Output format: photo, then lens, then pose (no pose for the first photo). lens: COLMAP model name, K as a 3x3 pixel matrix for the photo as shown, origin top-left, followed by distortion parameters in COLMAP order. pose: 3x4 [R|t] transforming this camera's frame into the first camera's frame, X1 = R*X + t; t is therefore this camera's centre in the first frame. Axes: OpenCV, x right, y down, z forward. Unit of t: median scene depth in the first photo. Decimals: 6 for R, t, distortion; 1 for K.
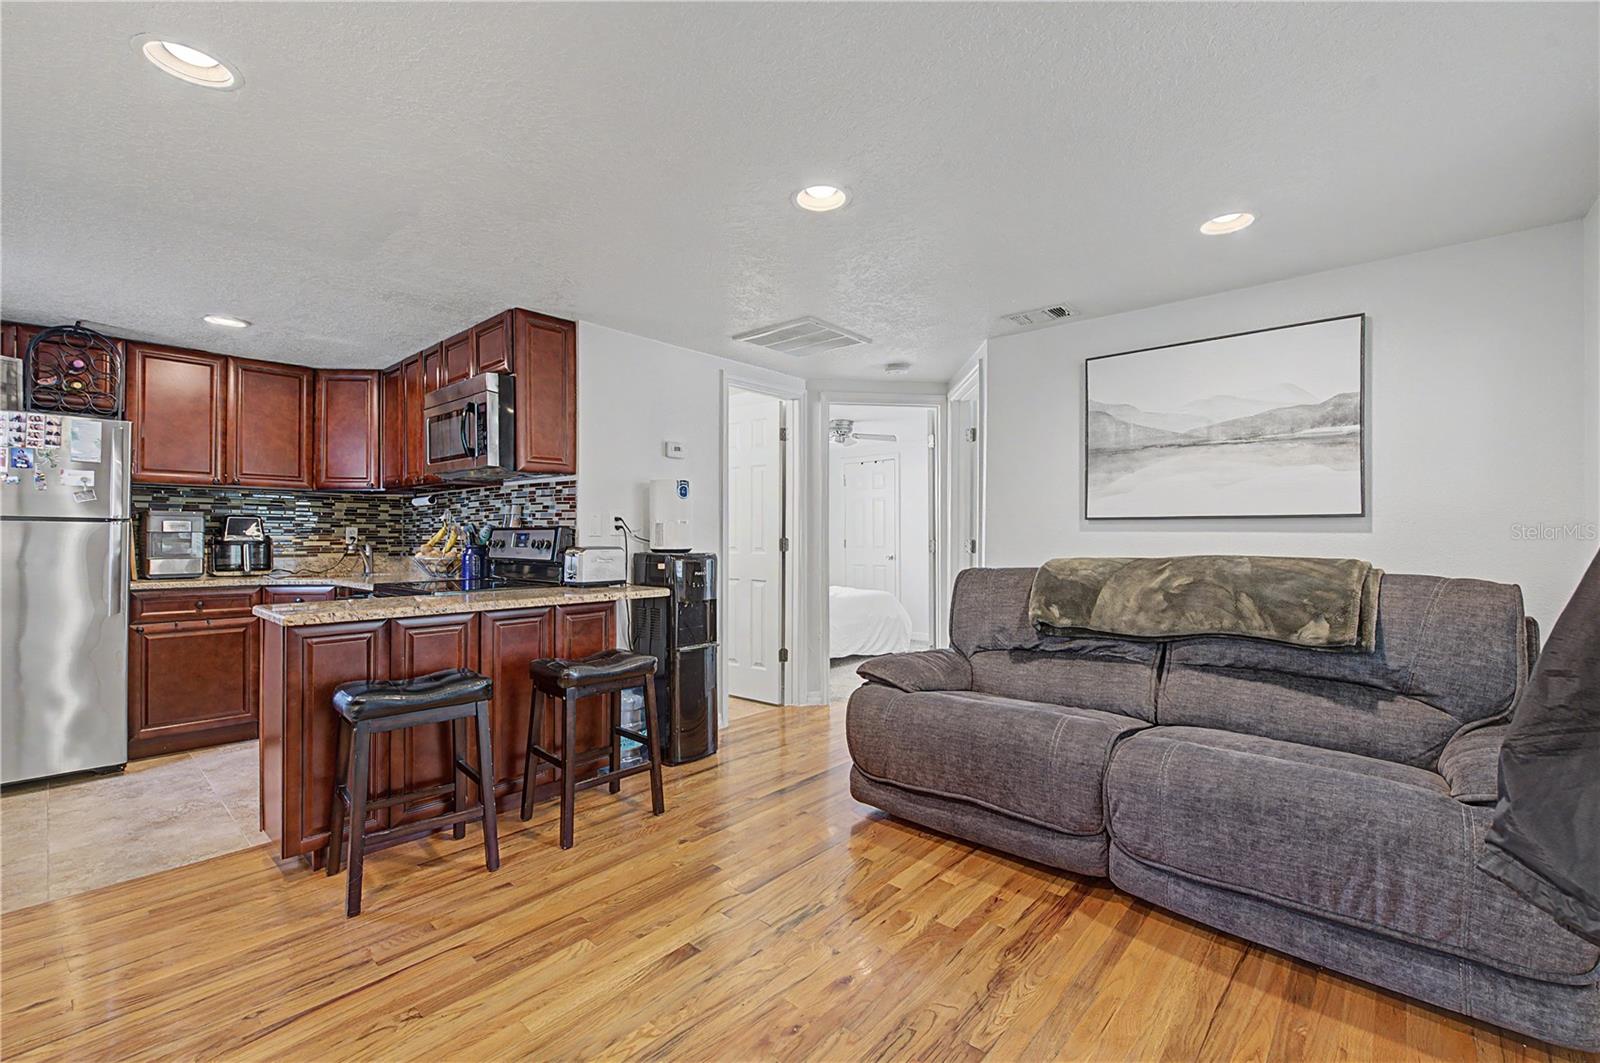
lens RADIAL K [[677.2, 0, 800.0], [0, 677.2, 531.5], [0, 0, 1]] dist [-0.000531, -0.000406]
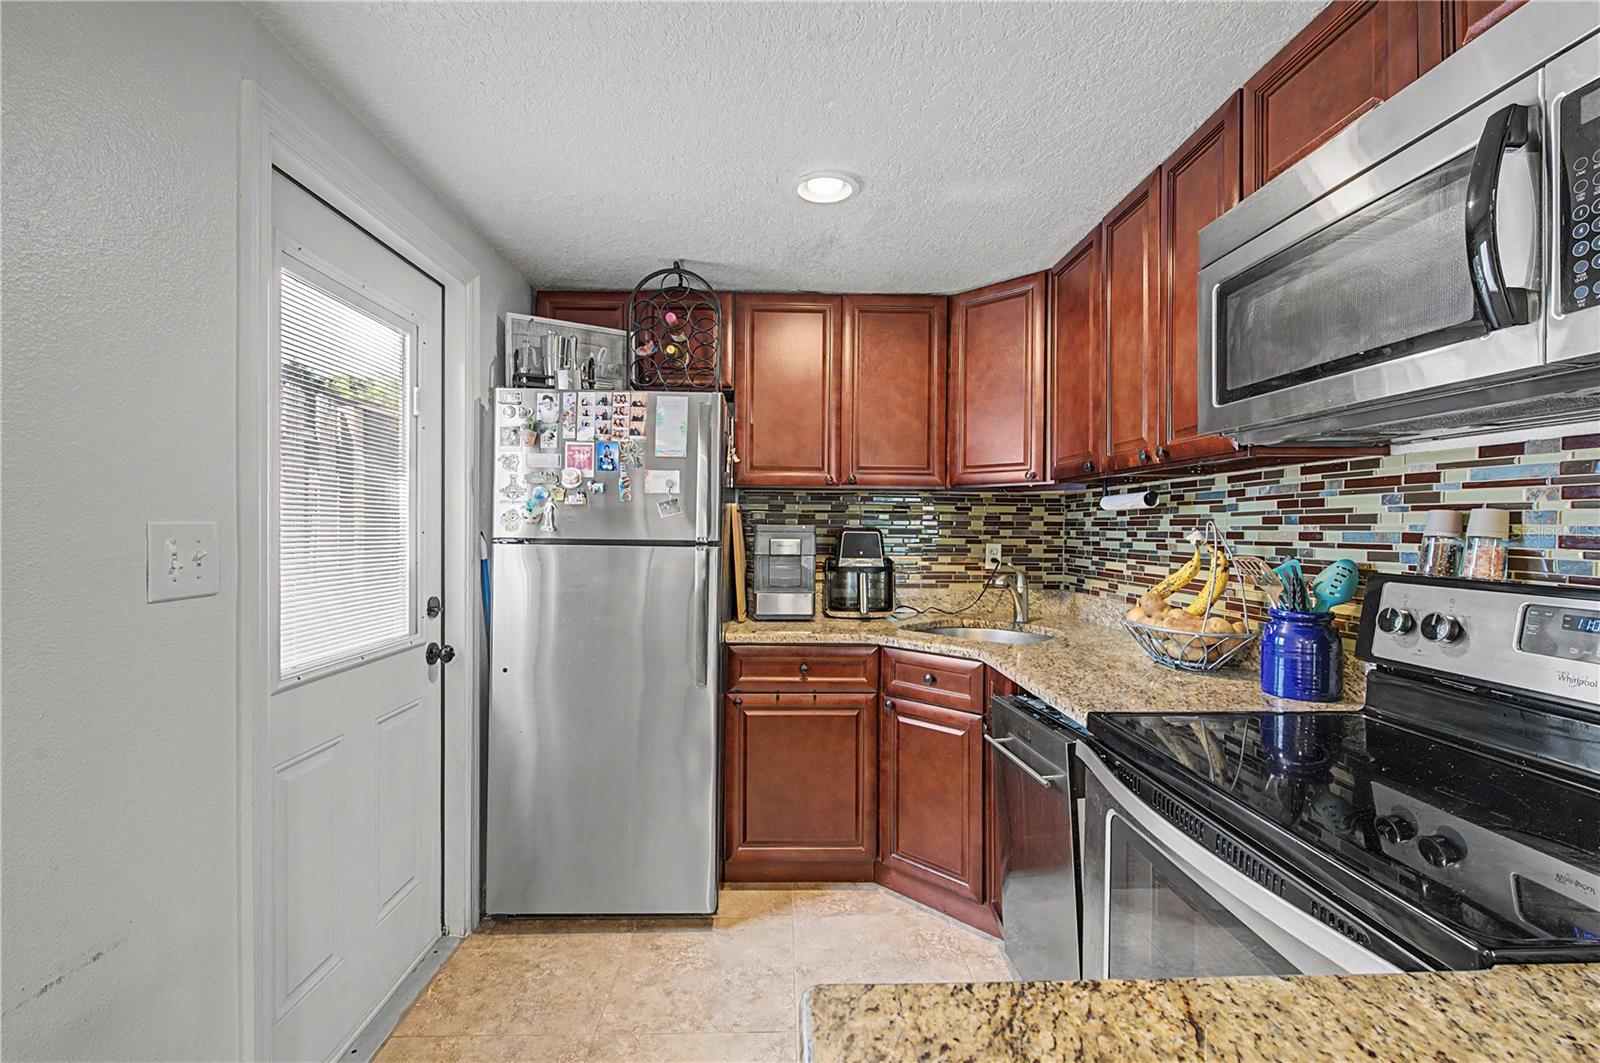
lens RADIAL K [[677.2, 0, 800.0], [0, 677.2, 531.5], [0, 0, 1]] dist [-0.000531, -0.000406]
pose [[0.689131, 0.008194, -0.724590, -0.383008], [-0.001174, 0.999947, 0.010192, -0.028964], [0.724635, -0.006173, 0.689105, 0.502072]]
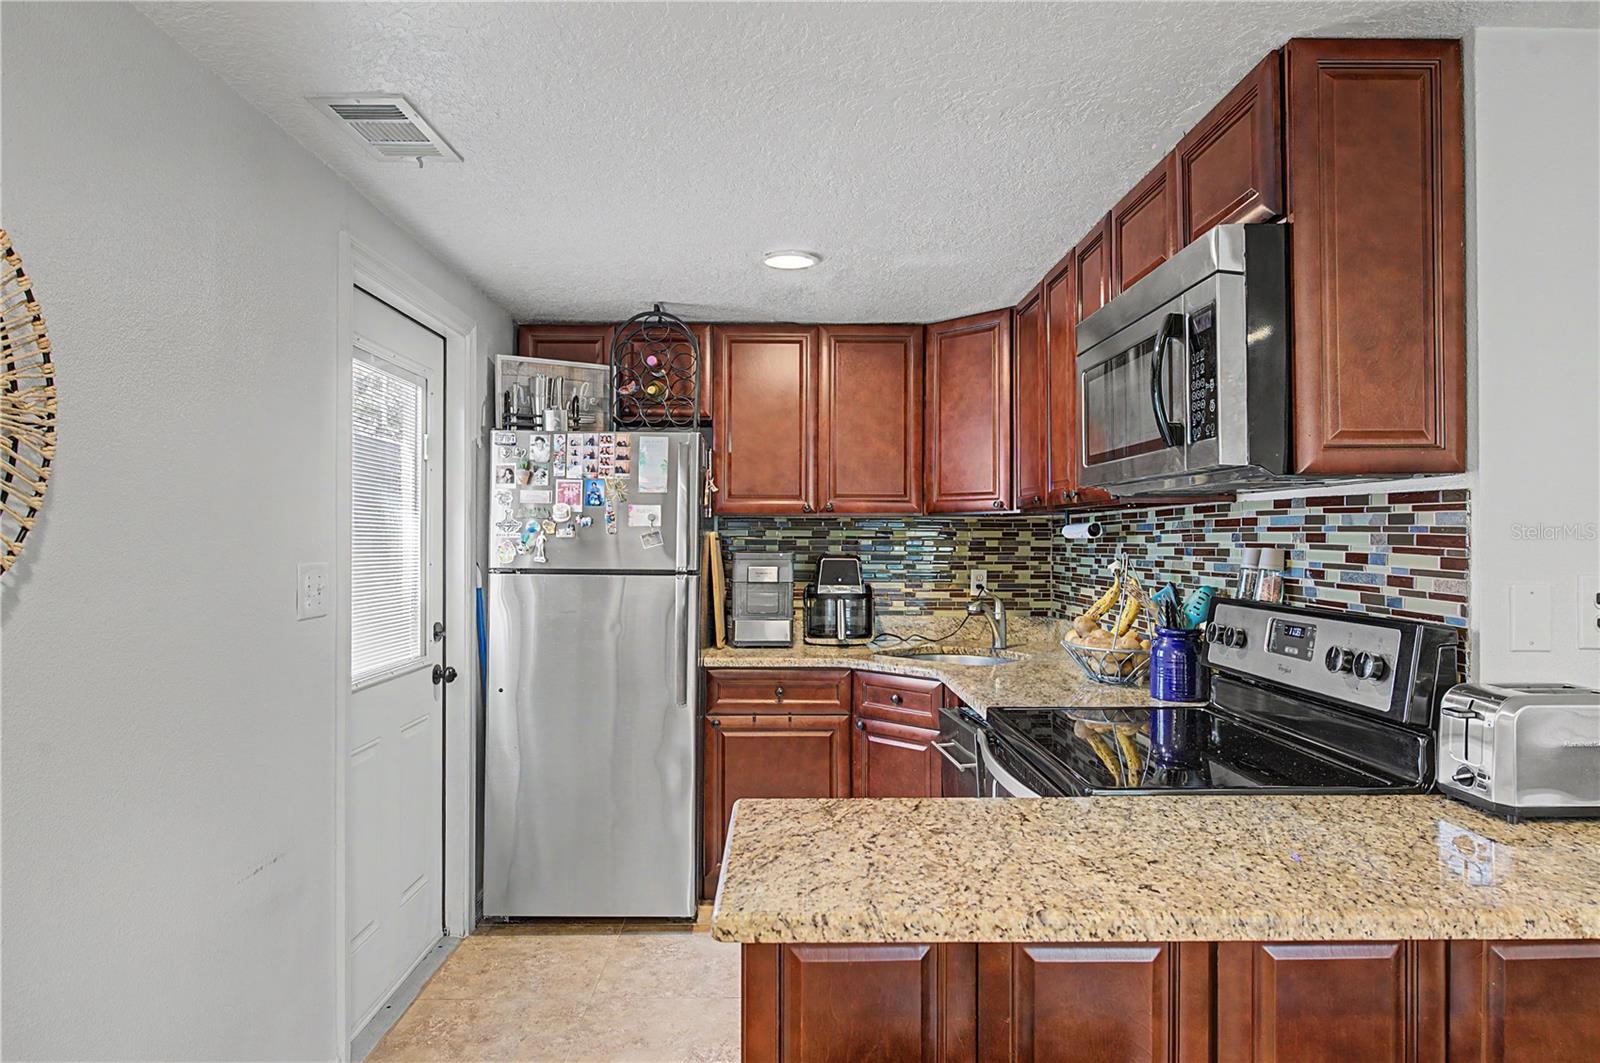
lens RADIAL K [[906.7, 0, 798.3], [0, 906.7, 537.2], [0, 0, 1]] dist [-0.005801, -0.001022]
pose [[0.680484, -0.002946, -0.732757, -0.187844], [0.003345, 0.999994, -0.000914, -0.043198], [0.732755, -0.001829, 0.680490, 0.360046]]
